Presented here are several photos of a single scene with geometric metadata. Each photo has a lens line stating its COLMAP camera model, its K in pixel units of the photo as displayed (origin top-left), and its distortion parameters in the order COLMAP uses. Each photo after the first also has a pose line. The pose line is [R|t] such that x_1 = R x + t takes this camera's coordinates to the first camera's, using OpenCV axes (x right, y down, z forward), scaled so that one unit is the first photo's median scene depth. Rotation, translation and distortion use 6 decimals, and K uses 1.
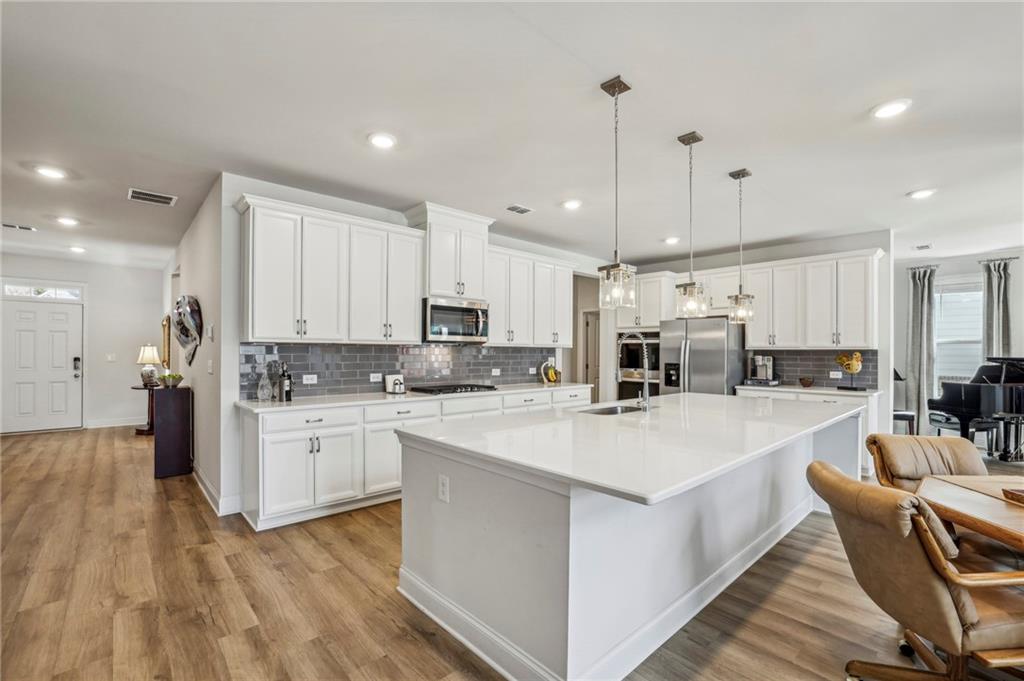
lens RADIAL K [[453.4, 0, 512.0], [0, 453.4, 340.5], [0, 0, 1]] dist [-0.033751, 0.000160]
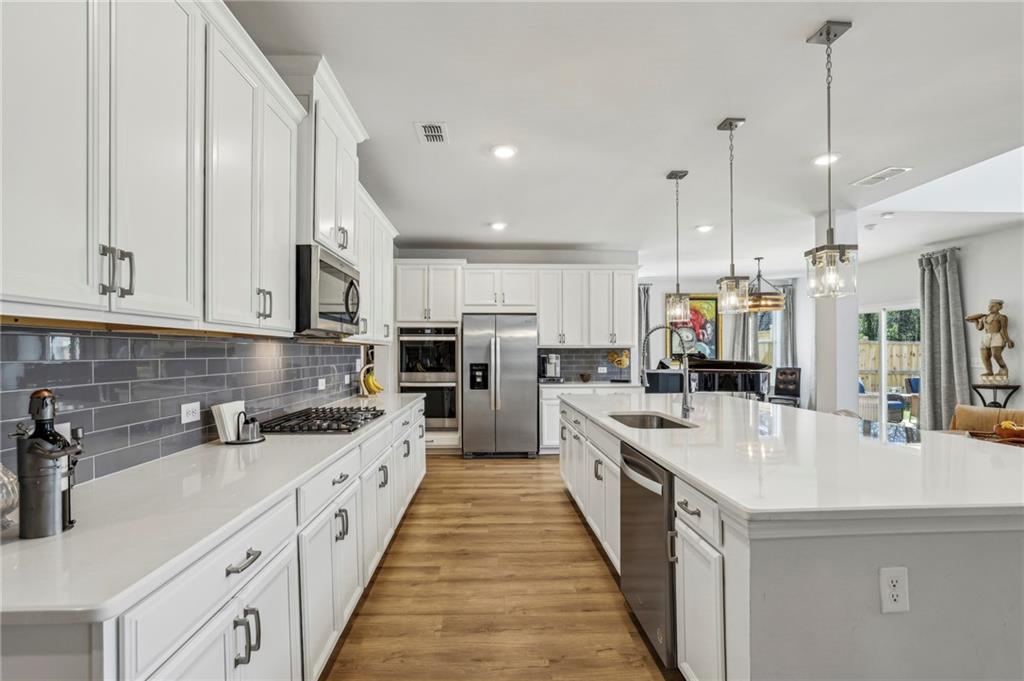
lens RADIAL K [[471.7, 0, 512.0], [0, 471.7, 340.5], [0, 0, 1]] dist [-0.034390, 0.000380]
pose [[0.649145, 0.012004, 0.760570, -0.342384], [-0.013064, 0.999904, -0.004632, 0.009440], [-0.760553, -0.006929, 0.649239, 0.379014]]
